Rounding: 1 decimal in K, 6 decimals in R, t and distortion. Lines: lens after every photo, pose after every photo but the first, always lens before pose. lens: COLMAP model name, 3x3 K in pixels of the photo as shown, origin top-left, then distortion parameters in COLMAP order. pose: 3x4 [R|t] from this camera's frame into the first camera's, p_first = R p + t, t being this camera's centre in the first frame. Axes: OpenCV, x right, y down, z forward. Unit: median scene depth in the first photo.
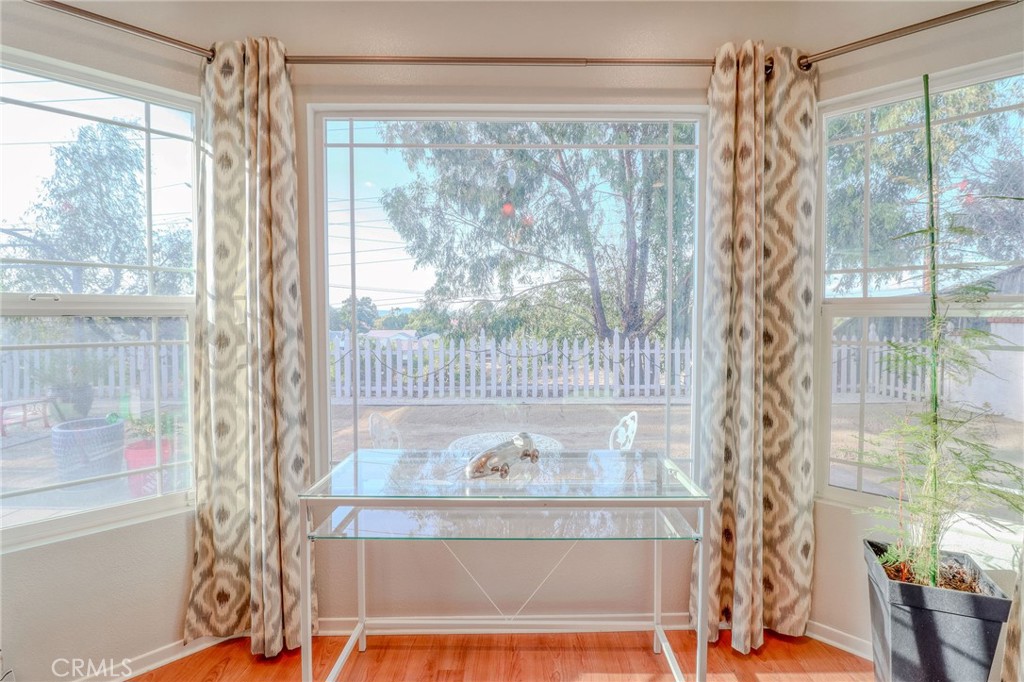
lens RADIAL K [[470.5, 0, 515.2], [0, 470.5, 333.5], [0, 0, 1]] dist [-0.005553, -0.009515]
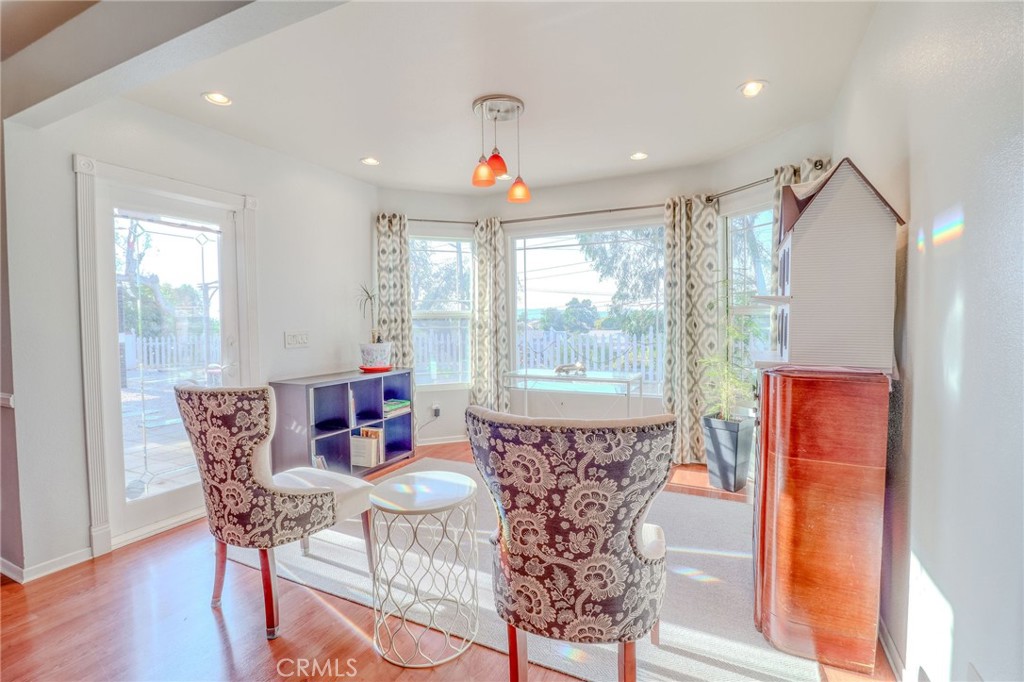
lens RADIAL K [[470.5, 0, 513.1], [0, 470.5, 340.9], [0, 0, 1]] dist [-0.005553, -0.009515]
pose [[0.892221, 0.012220, -0.451434, 0.800266], [-0.005657, 0.999858, 0.015886, 0.053484], [0.451564, -0.011620, 0.892163, -1.386573]]
